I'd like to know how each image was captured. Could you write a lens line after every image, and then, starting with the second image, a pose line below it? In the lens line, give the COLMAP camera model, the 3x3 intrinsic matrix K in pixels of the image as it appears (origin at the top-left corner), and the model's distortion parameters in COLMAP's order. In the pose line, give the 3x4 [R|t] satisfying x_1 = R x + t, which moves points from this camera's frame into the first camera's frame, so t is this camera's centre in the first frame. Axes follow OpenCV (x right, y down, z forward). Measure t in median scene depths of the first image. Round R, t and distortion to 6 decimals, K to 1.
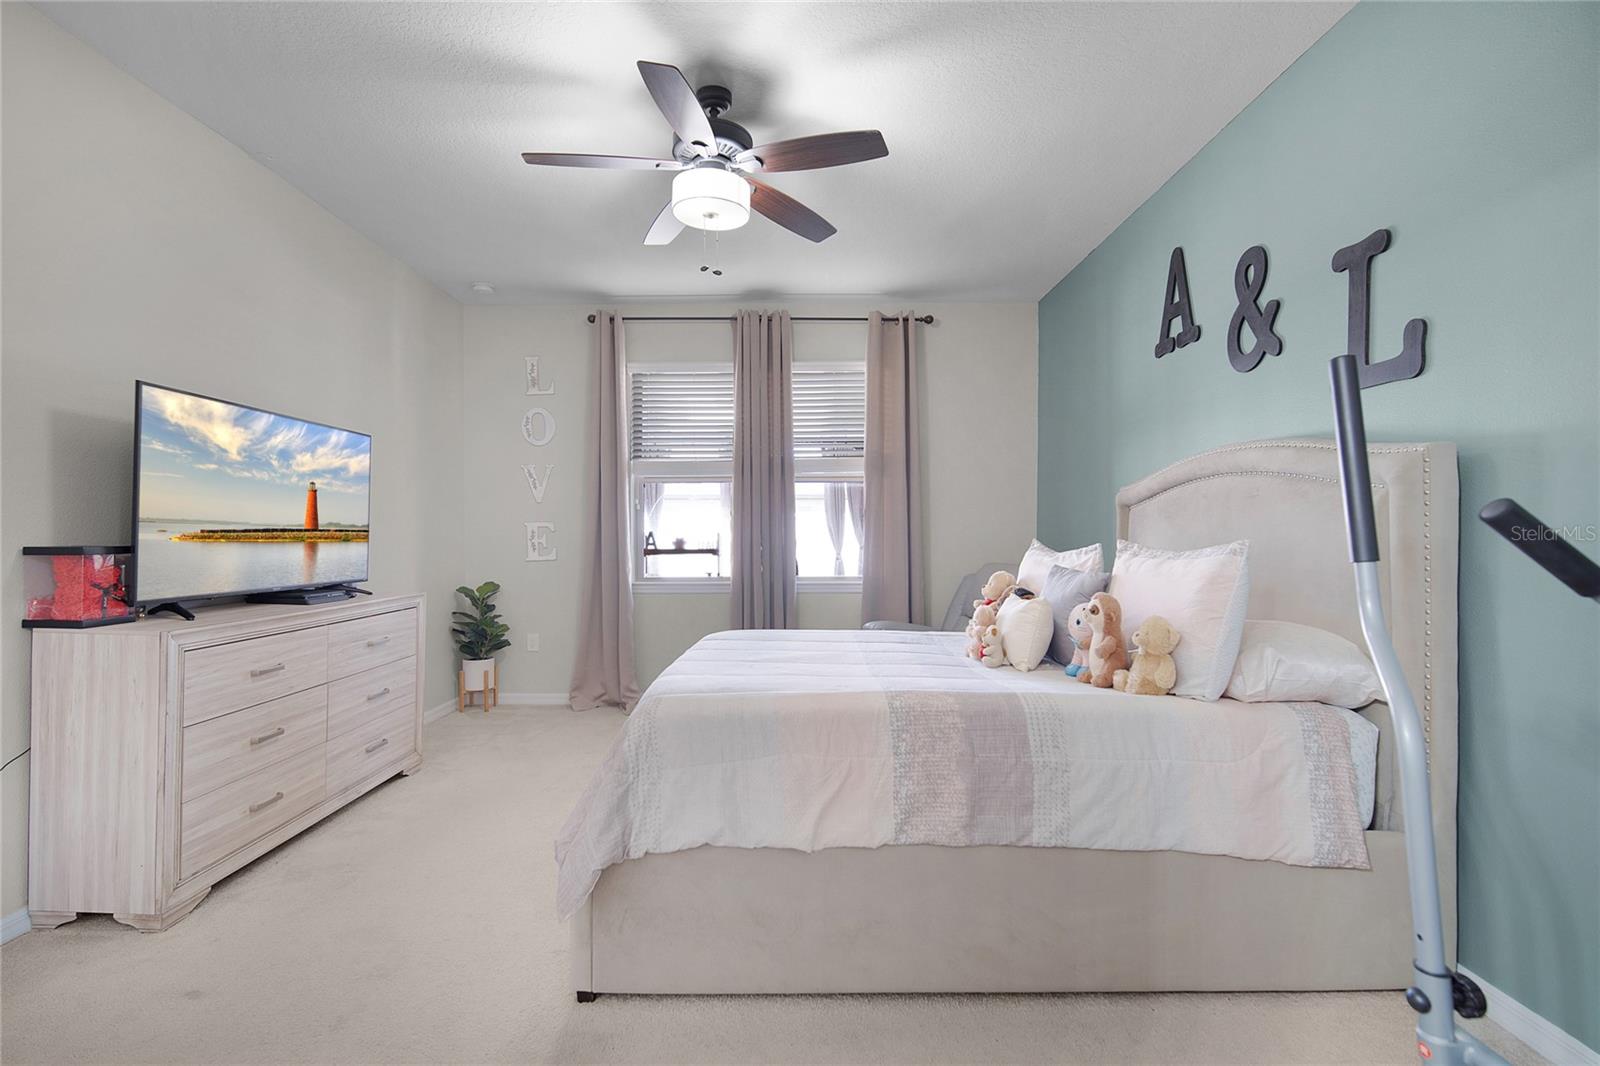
lens RADIAL K [[708.7, 0, 790.1], [0, 708.7, 536.7], [0, 0, 1]] dist [-0.005840, 0.000139]
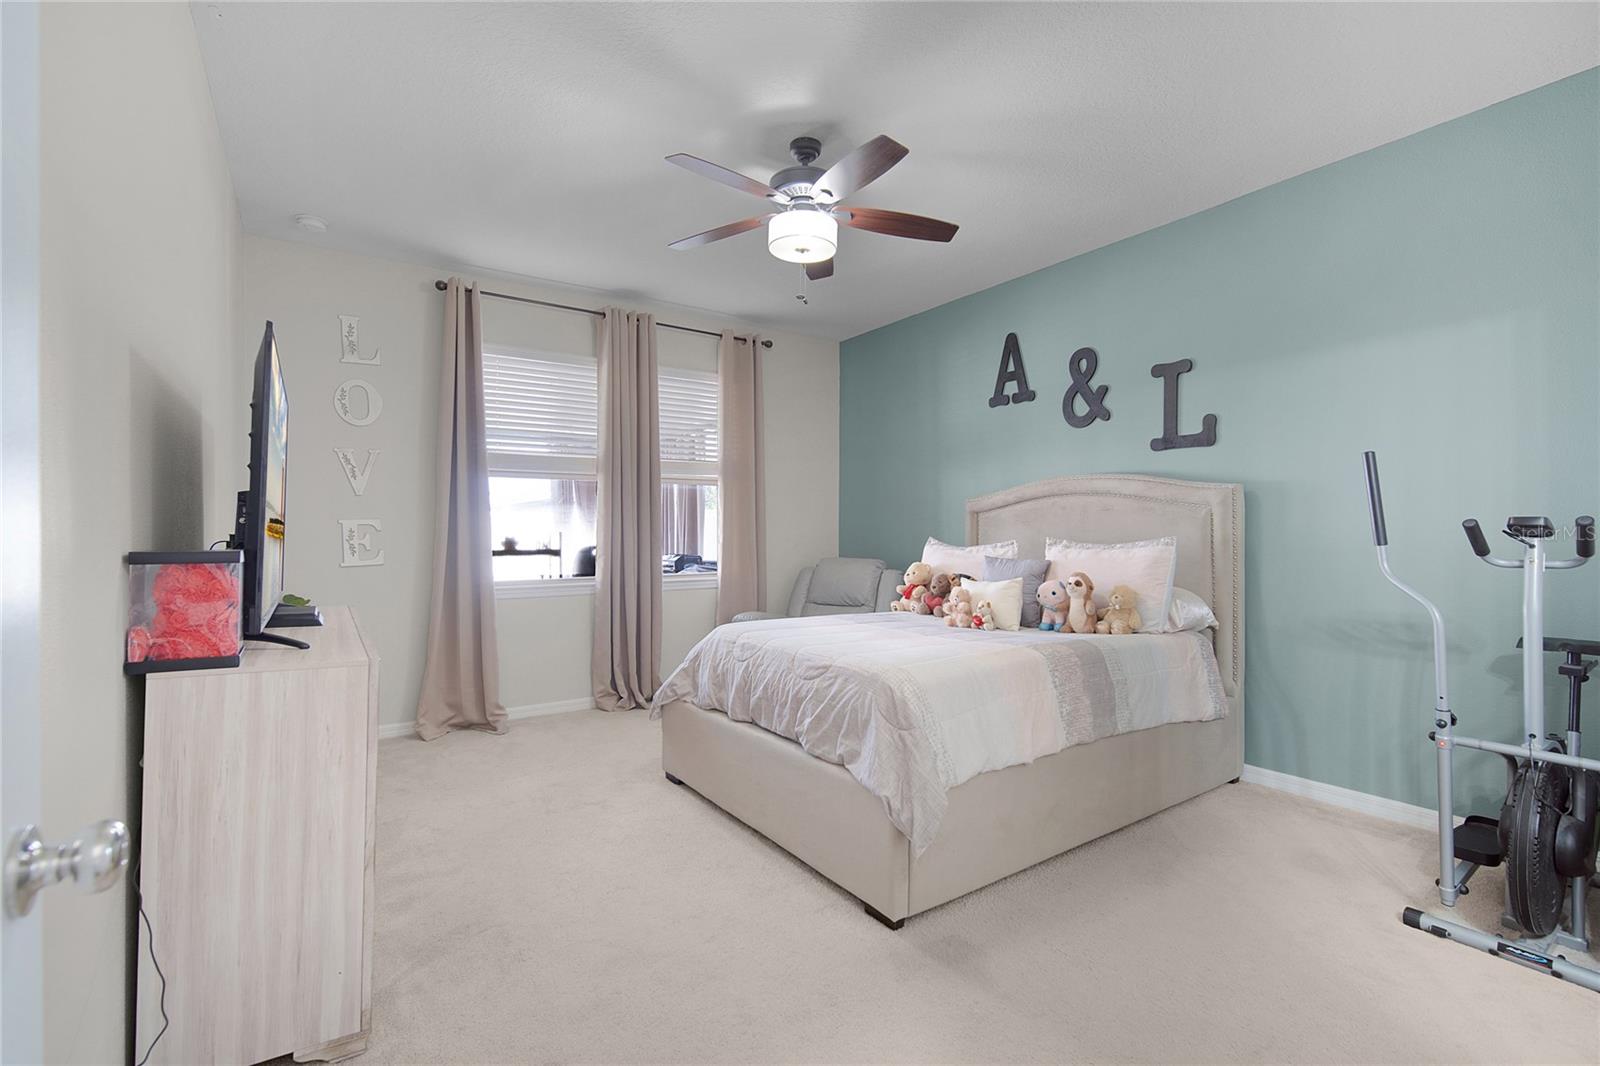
lens RADIAL K [[708.7, 0, 790.1], [0, 708.7, 536.7], [0, 0, 1]] dist [-0.005840, 0.000139]
pose [[0.827201, -0.002969, 0.561899, -0.662310], [0.002785, 0.999995, 0.001185, 0.000148], [-0.561900, 0.000584, 0.827205, 0.070985]]
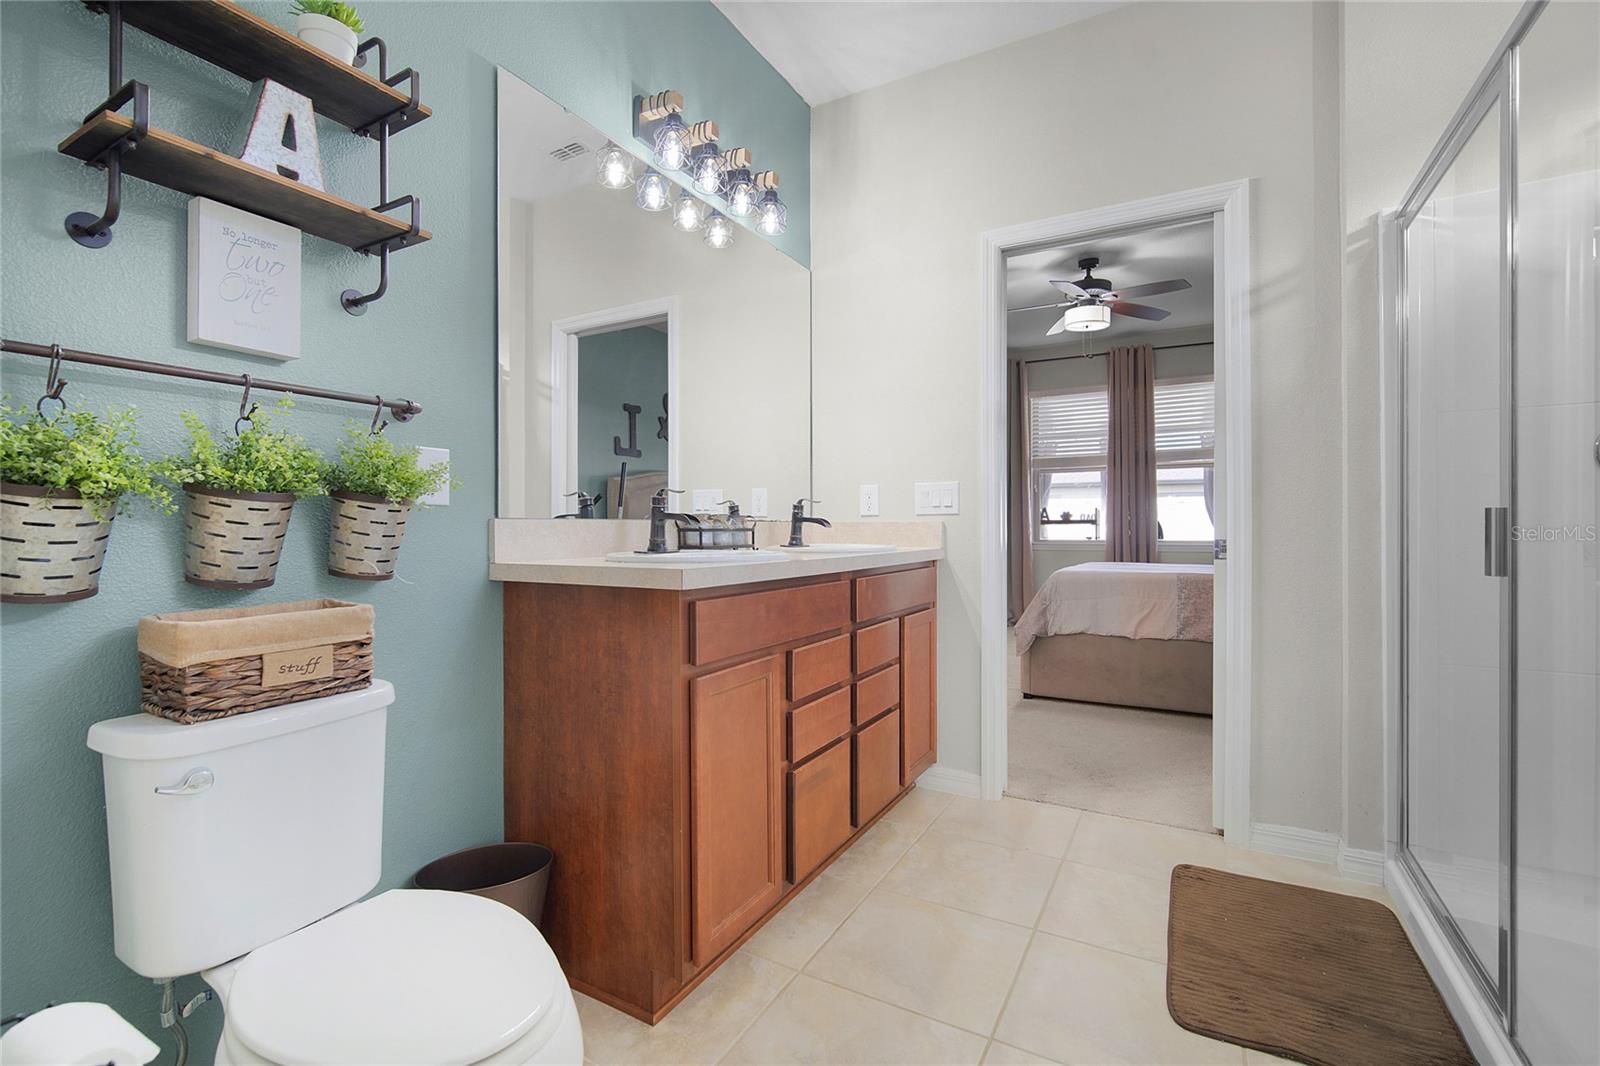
lens RADIAL K [[712.3, 0, 799.3], [0, 712.3, 528.9], [0, 0, 1]] dist [-0.002198, 0.000477]
pose [[0.873952, 0.000242, -0.486012, 0.115000], [0.000389, 0.999999, 0.001197, 0.058028], [0.486012, -0.001235, 0.873951, -0.839064]]
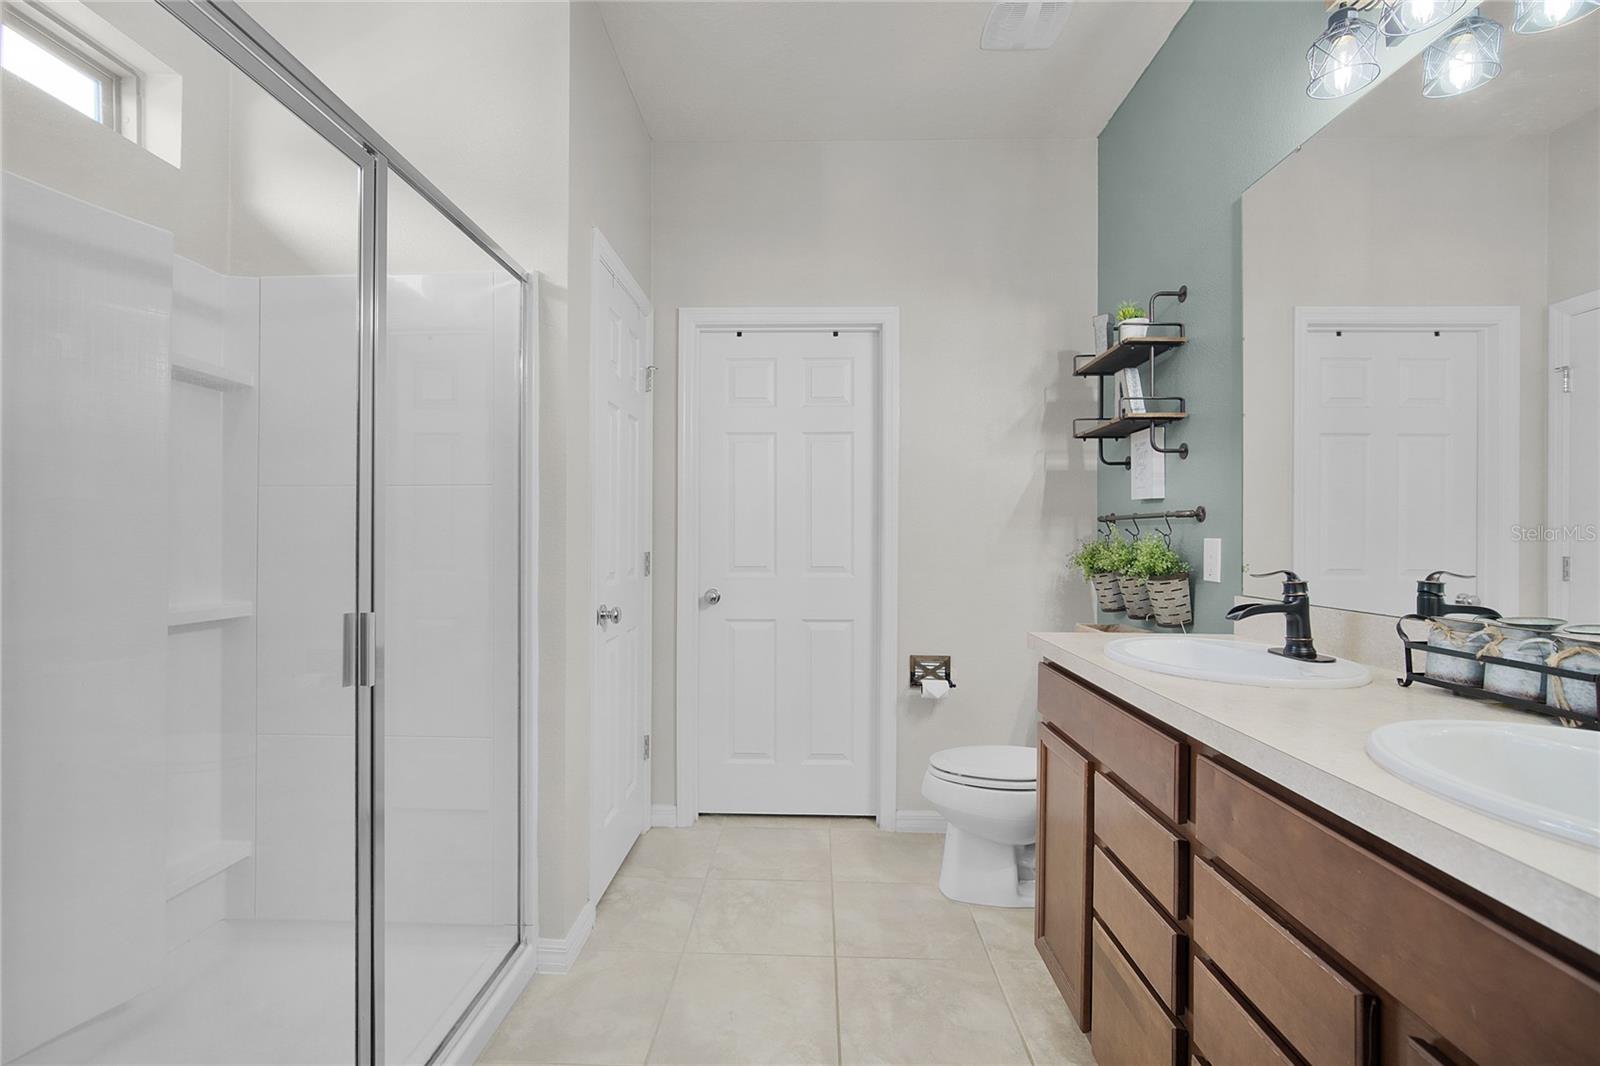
lens RADIAL K [[715.3, 0, 787.1], [0, 715.3, 532.3], [0, 0, 1]] dist [-0.011151, 0.001048]
pose [[-0.998700, -0.005183, 0.050706, 0.005553], [-0.004934, 0.999975, 0.005029, -0.007412], [-0.050731, 0.004772, -0.998701, 0.174095]]
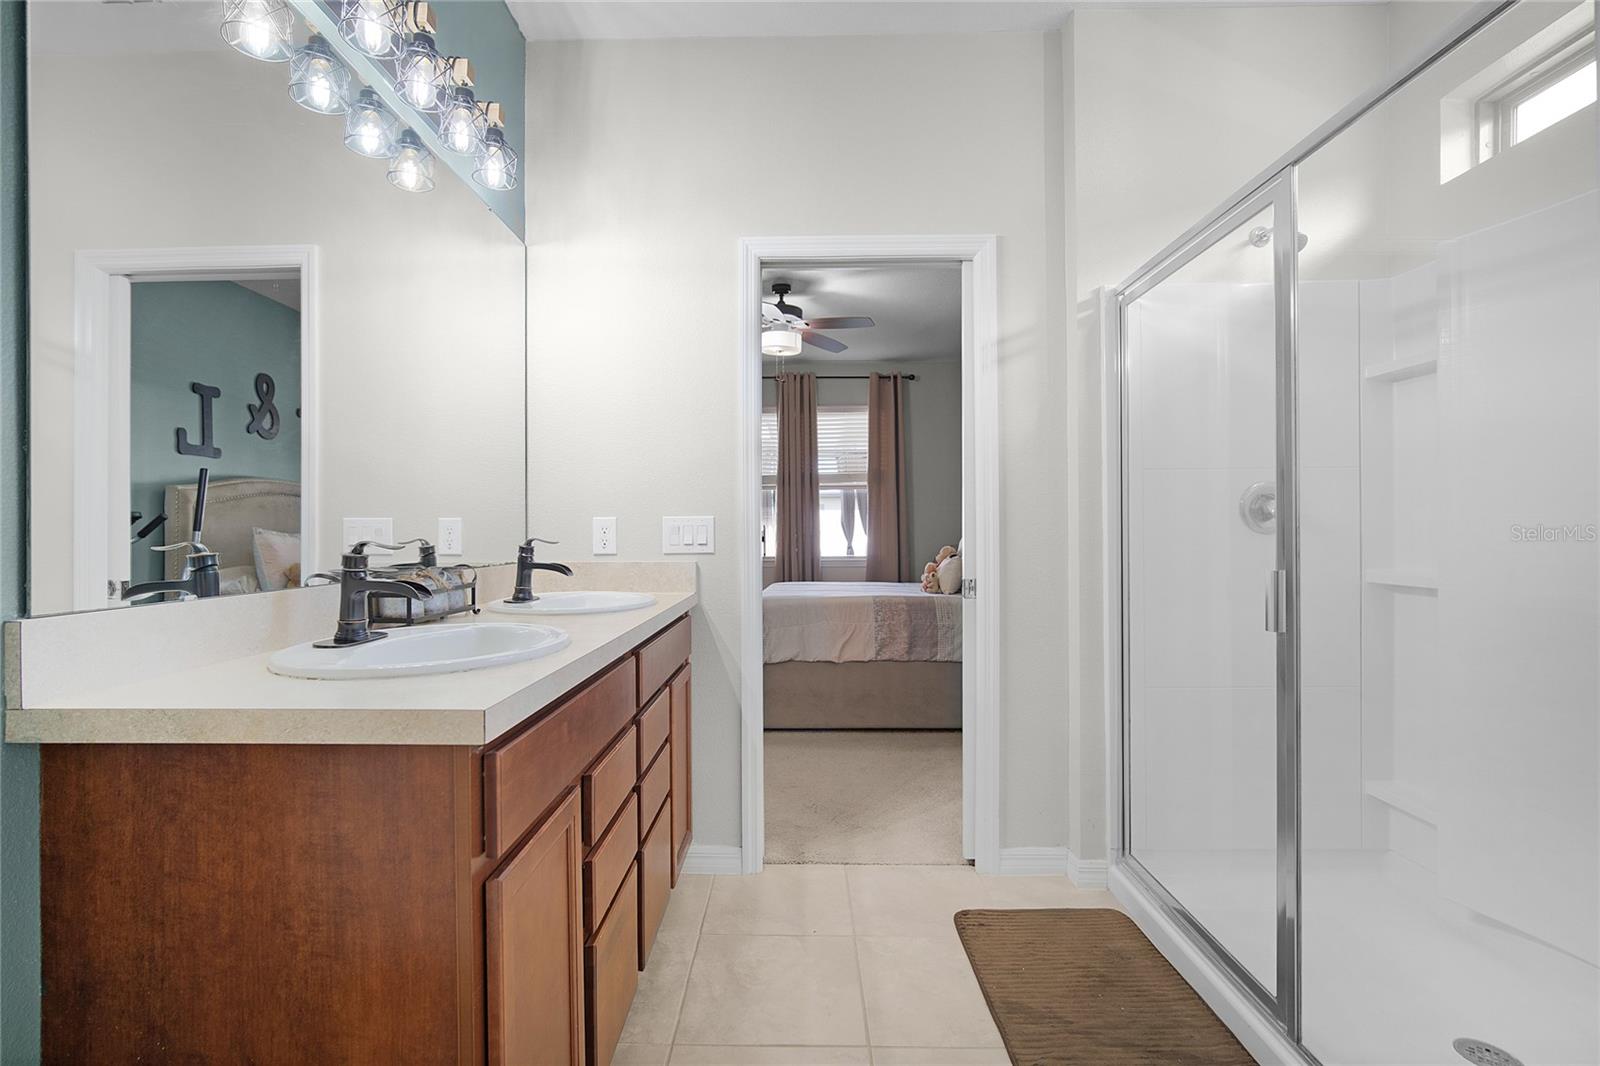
lens RADIAL K [[715.3, 0, 787.1], [0, 715.3, 532.3], [0, 0, 1]] dist [-0.011151, 0.001048]
pose [[0.999815, -0.003547, -0.018895, -0.051182], [0.003532, 0.999993, -0.000824, 0.018187], [0.018898, 0.000757, 0.999821, -0.744740]]
